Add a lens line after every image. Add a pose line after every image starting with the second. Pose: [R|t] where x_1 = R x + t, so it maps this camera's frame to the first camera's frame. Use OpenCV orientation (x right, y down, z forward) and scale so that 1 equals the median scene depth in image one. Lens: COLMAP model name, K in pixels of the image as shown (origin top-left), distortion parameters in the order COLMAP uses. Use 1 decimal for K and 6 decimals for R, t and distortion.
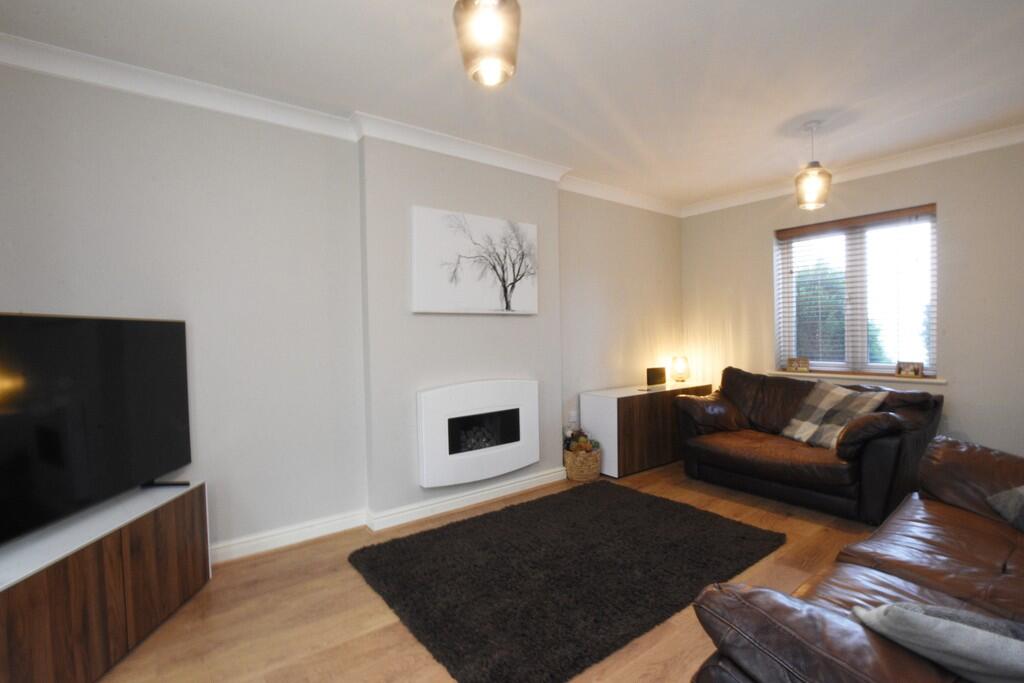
lens RADIAL K [[463.2, 0, 524.8], [0, 463.2, 345.6], [0, 0, 1]] dist [-0.018533, 0.000129]
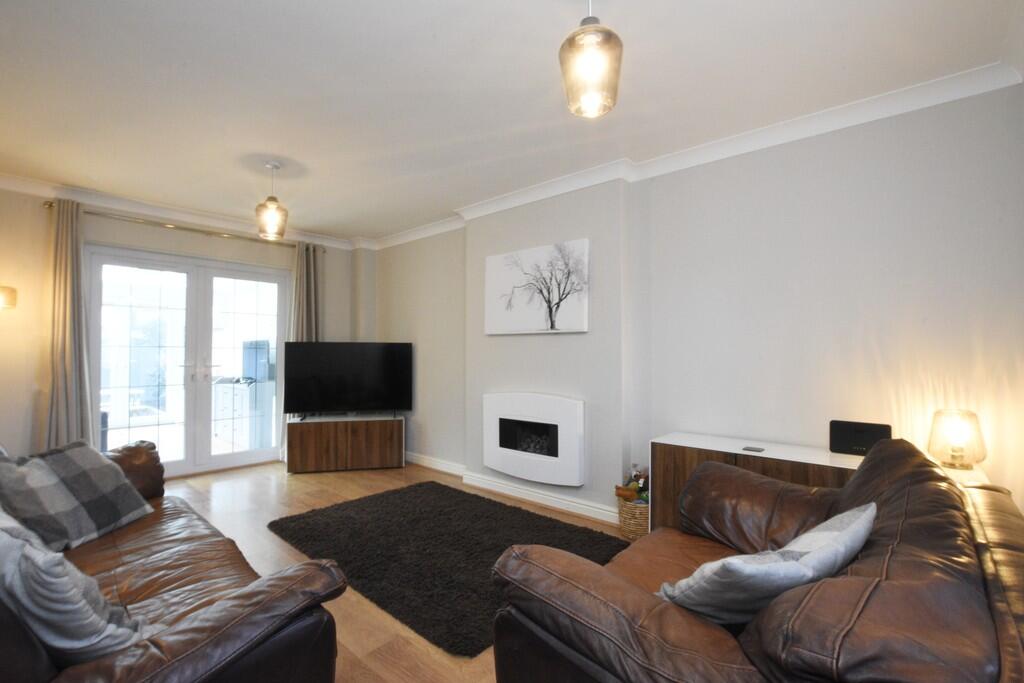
lens RADIAL K [[463.2, 0, 524.8], [0, 463.2, 345.6], [0, 0, 1]] dist [-0.018533, 0.000129]
pose [[0.197210, 0.004732, -0.980350, 0.988674], [-0.032437, 0.999472, -0.001701, -0.035953], [0.979825, 0.032135, 0.197259, 0.738642]]
